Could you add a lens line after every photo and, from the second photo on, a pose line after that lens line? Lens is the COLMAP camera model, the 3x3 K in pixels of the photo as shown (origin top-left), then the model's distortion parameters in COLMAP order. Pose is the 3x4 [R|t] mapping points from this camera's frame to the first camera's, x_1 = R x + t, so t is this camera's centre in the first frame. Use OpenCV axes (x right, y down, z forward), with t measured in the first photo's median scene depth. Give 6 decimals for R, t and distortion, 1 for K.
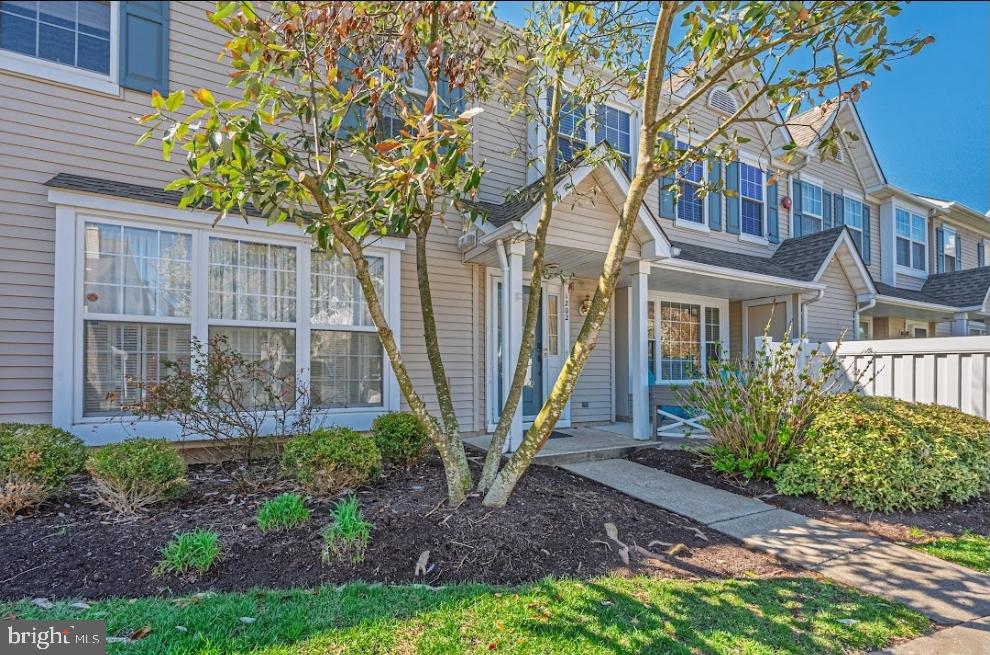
lens RADIAL K [[451.1, 0, 494.7], [0, 451.1, 364.4], [0, 0, 1]] dist [0.000132, 0.000106]
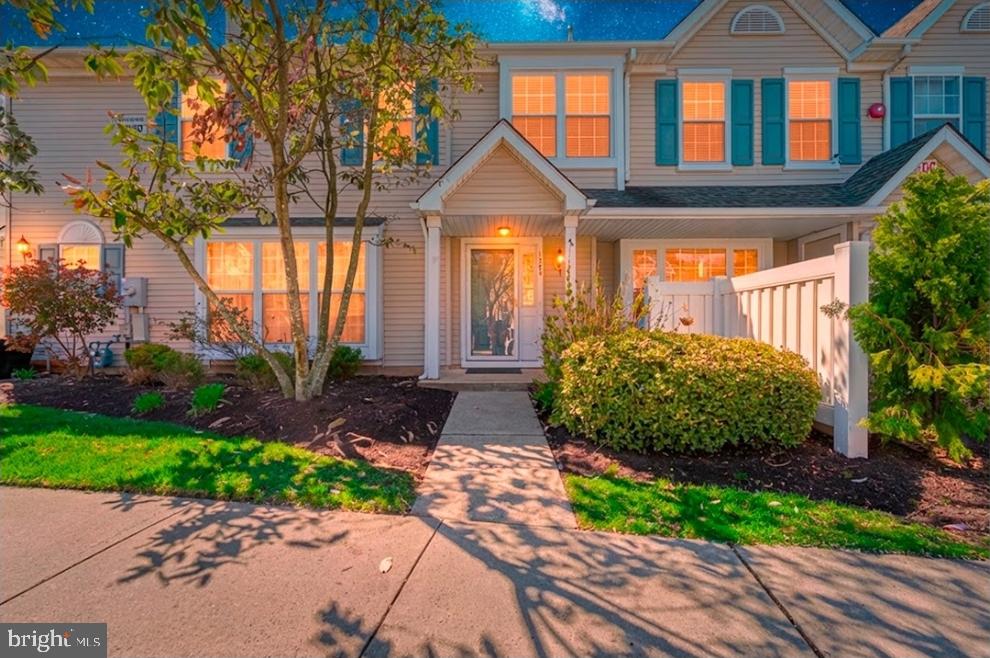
lens RADIAL K [[389.4, 0, 495.0], [0, 389.4, 329.0], [0, 0, 1]] dist [-0.001265, -0.000155]
pose [[0.879276, -0.005256, -0.476283, 0.424915], [0.011710, 0.999875, 0.010584, 0.023397], [0.476168, -0.014884, 0.879228, 0.054763]]
